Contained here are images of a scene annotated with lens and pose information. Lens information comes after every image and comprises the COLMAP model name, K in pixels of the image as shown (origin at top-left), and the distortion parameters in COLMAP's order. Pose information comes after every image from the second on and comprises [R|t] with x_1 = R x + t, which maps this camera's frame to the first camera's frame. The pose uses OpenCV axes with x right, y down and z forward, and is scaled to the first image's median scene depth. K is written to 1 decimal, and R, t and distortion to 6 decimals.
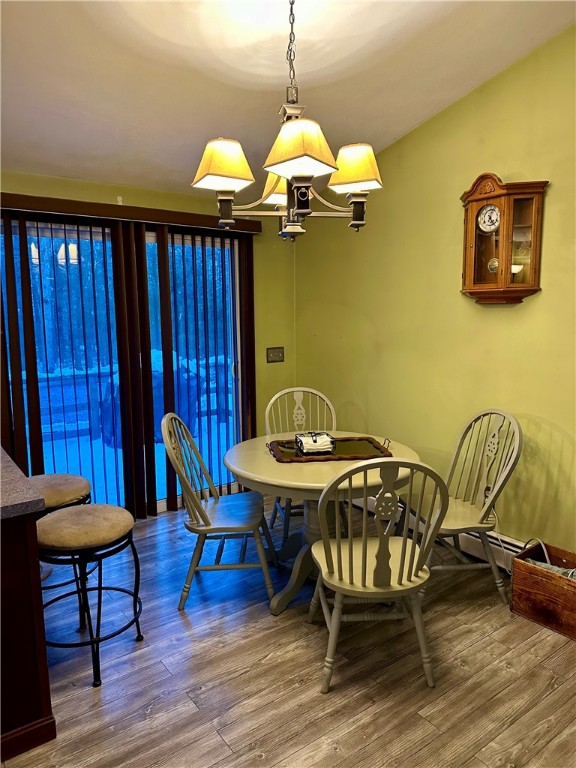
lens RADIAL K [[532.0, 0, 288.0], [0, 532.0, 384.0], [0, 0, 1]] dist [-0.002056, -0.001911]
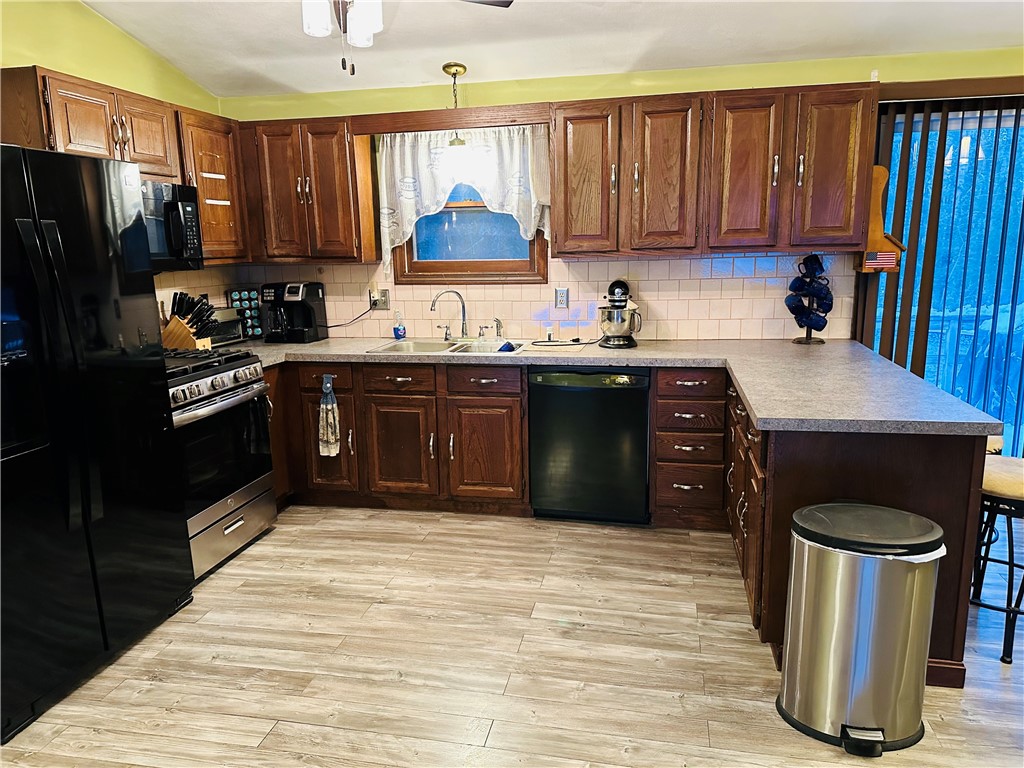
lens RADIAL K [[708.0, 0, 512.0], [0, 708.0, 386.6], [0, 0, 1]] dist [0.104875, -0.140820]
pose [[0.676595, 0.137640, -0.723377, -0.098029], [-0.091060, 0.990474, 0.103291, 0.067361], [0.730703, -0.004015, 0.682683, -0.284740]]
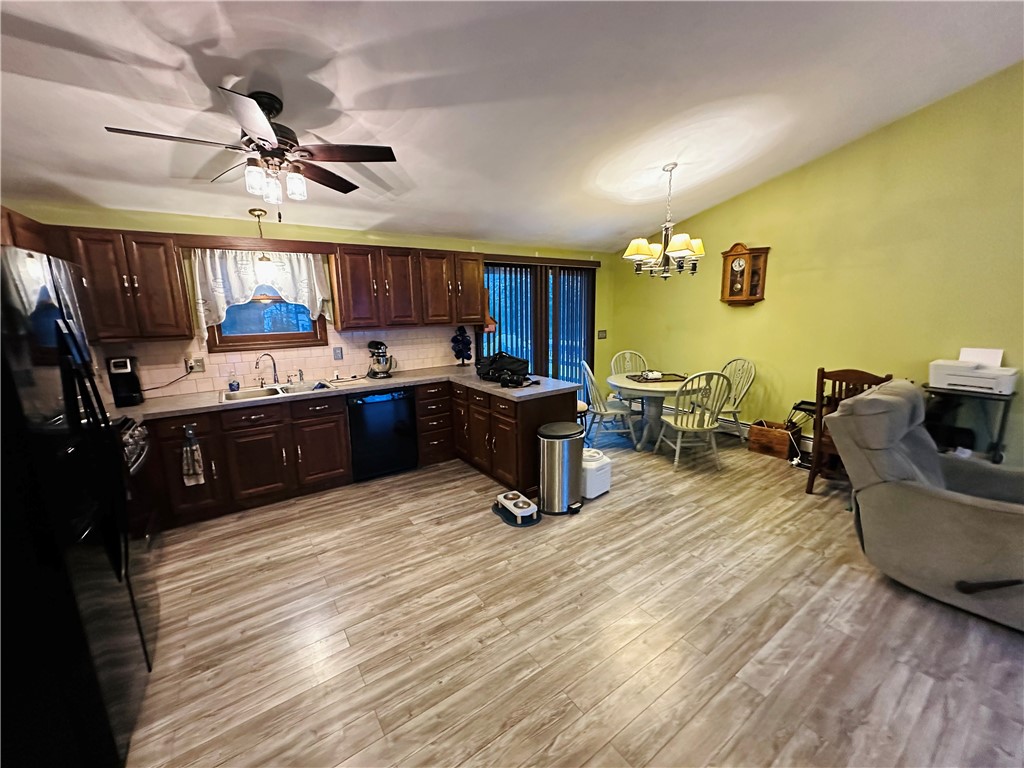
lens RADIAL K [[402.2, 0, 509.8], [0, 402.2, 383.2], [0, 0, 1]] dist [0.000450, -0.000031]
pose [[0.999709, -0.008777, -0.022487, -0.500857], [0.009737, 0.999030, 0.042944, 0.077580], [0.022088, -0.043150, 0.998824, -0.626999]]
